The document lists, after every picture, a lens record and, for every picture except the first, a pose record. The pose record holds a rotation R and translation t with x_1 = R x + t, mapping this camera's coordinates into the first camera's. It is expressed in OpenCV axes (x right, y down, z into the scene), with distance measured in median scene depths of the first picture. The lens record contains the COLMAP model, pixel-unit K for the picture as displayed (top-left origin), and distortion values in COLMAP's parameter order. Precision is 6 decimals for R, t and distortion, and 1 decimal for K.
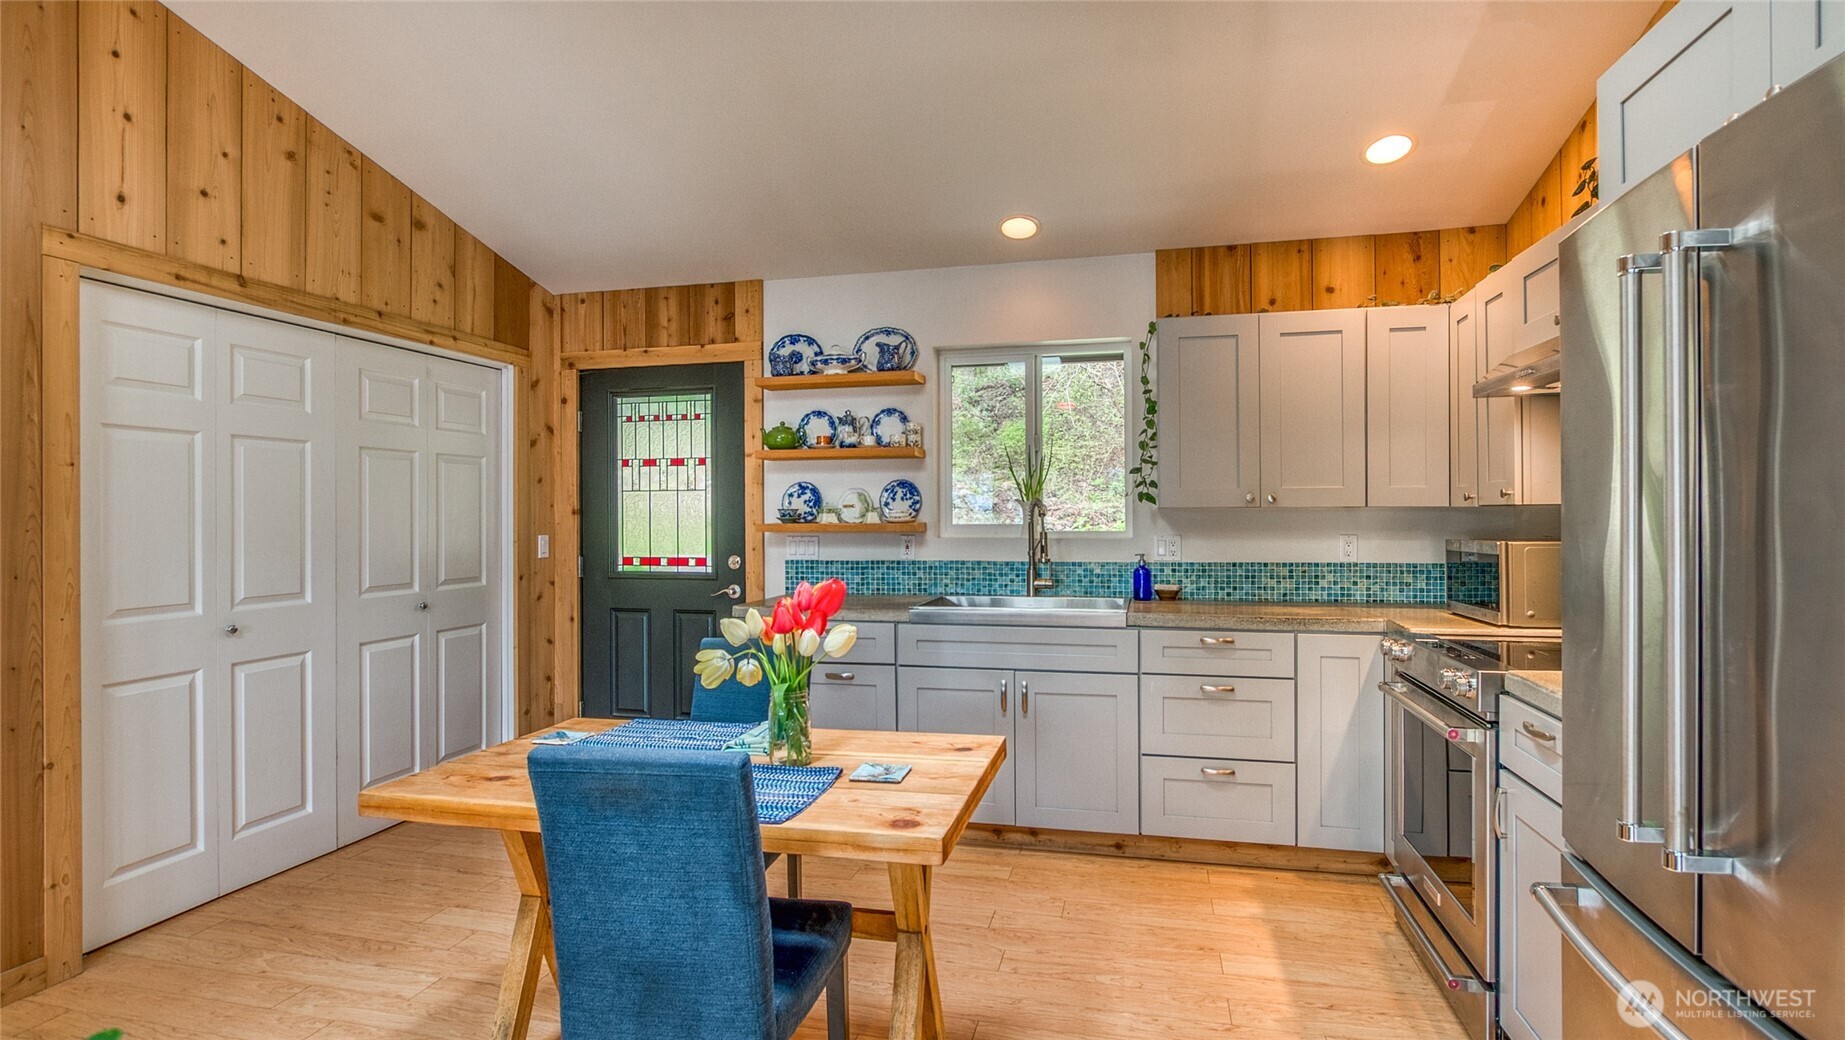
lens RADIAL K [[917.1, 0, 922.5], [0, 917.1, 520.0], [0, 0, 1]] dist [-0.018235, 0.000186]
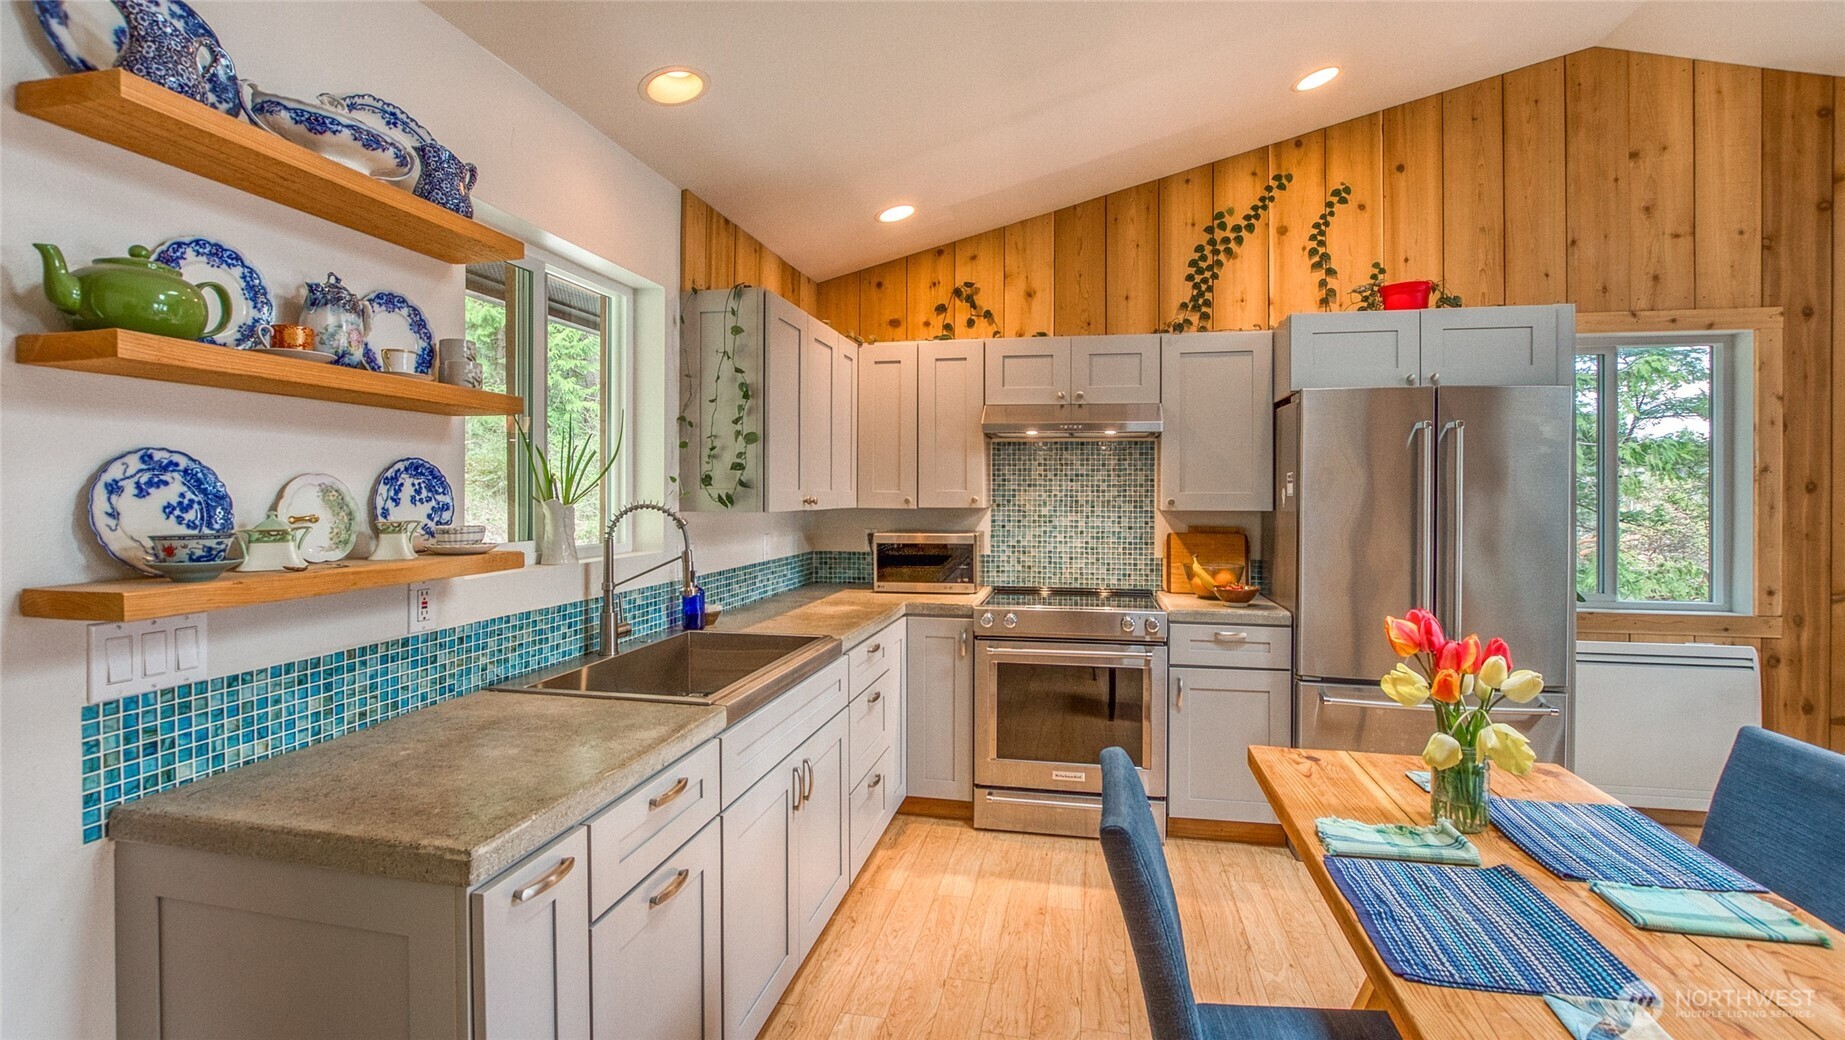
lens RADIAL K [[832.4, 0, 927.4], [0, 832.4, 493.3], [0, 0, 1]] dist [-0.028871, 0.008980]
pose [[-0.061057, 0.002634, 0.998131, -0.444855], [0.001478, 0.999996, -0.002548, -0.025014], [-0.998133, 0.001320, -0.061060, 0.770812]]
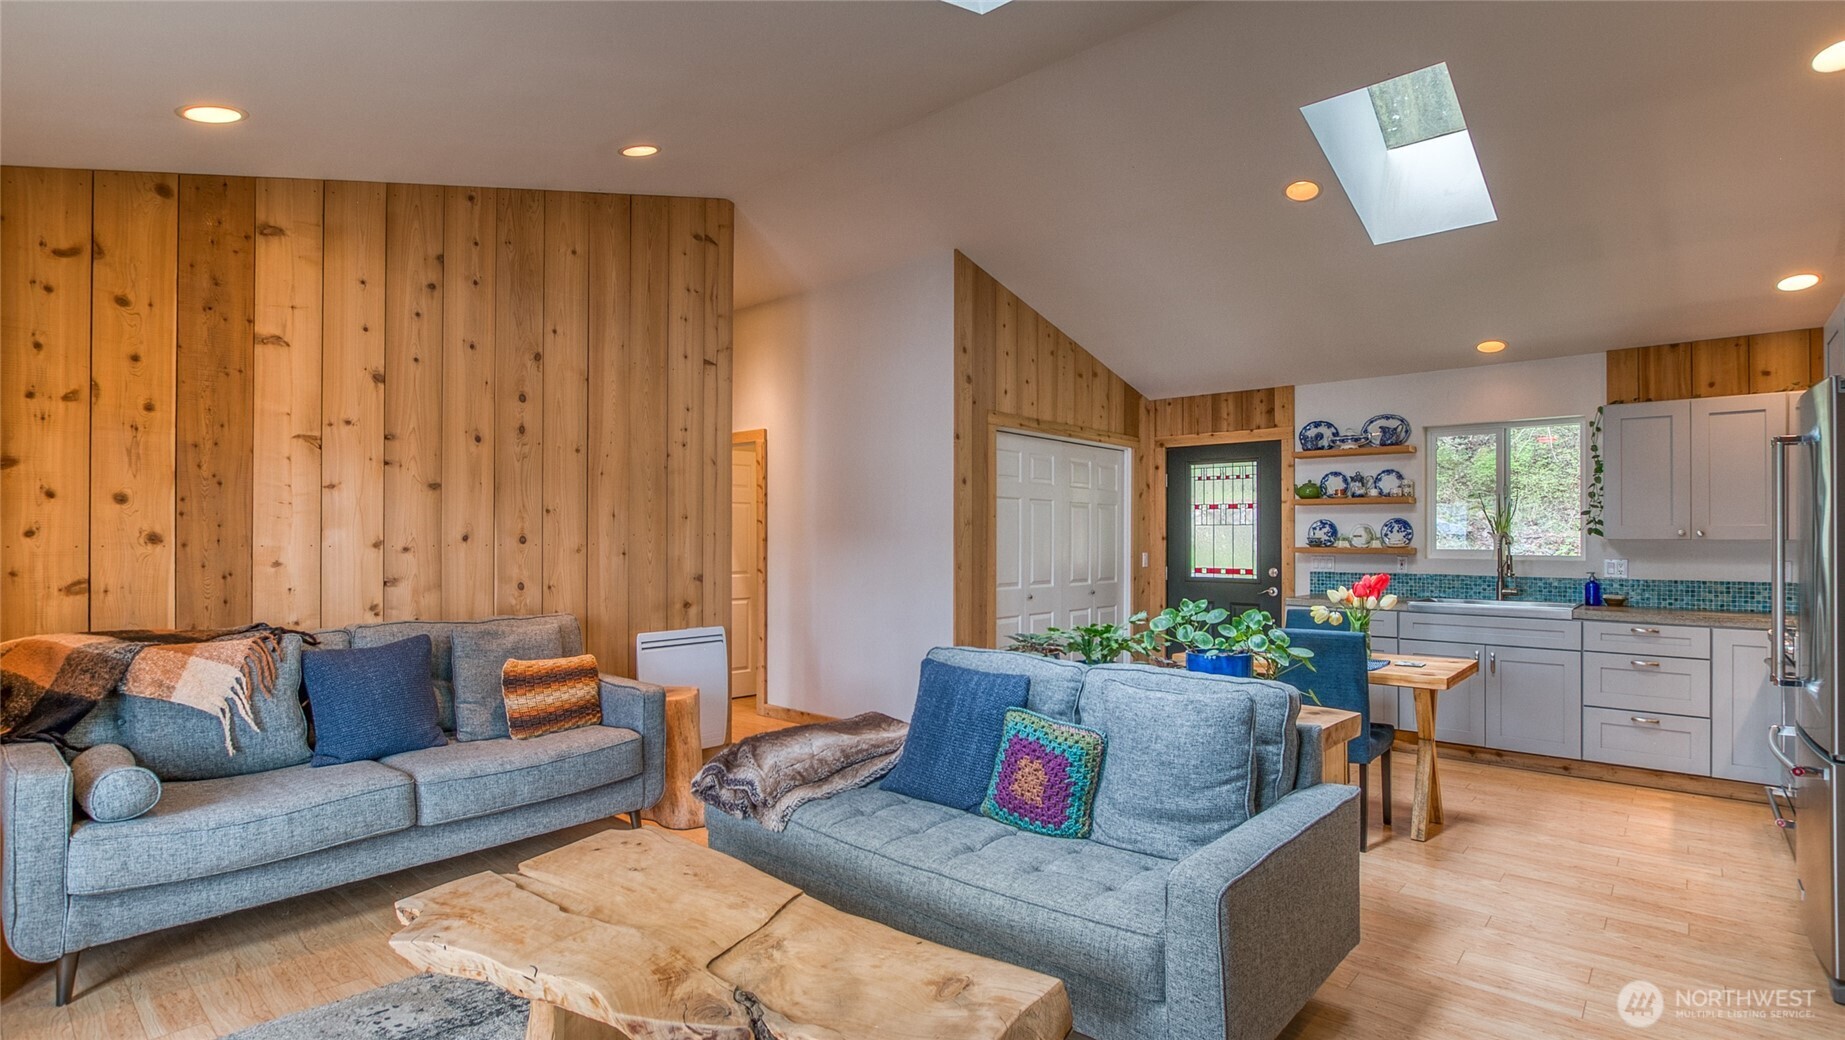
lens RADIAL K [[933.3, 0, 930.5], [0, 933.3, 533.1], [0, 0, 1]] dist [-0.004843, -0.000391]
pose [[0.903077, 0.005770, -0.429440, -0.057431], [-0.010599, 0.999905, -0.008854, 0.000832], [0.429348, 0.012547, 0.903052, -0.668177]]
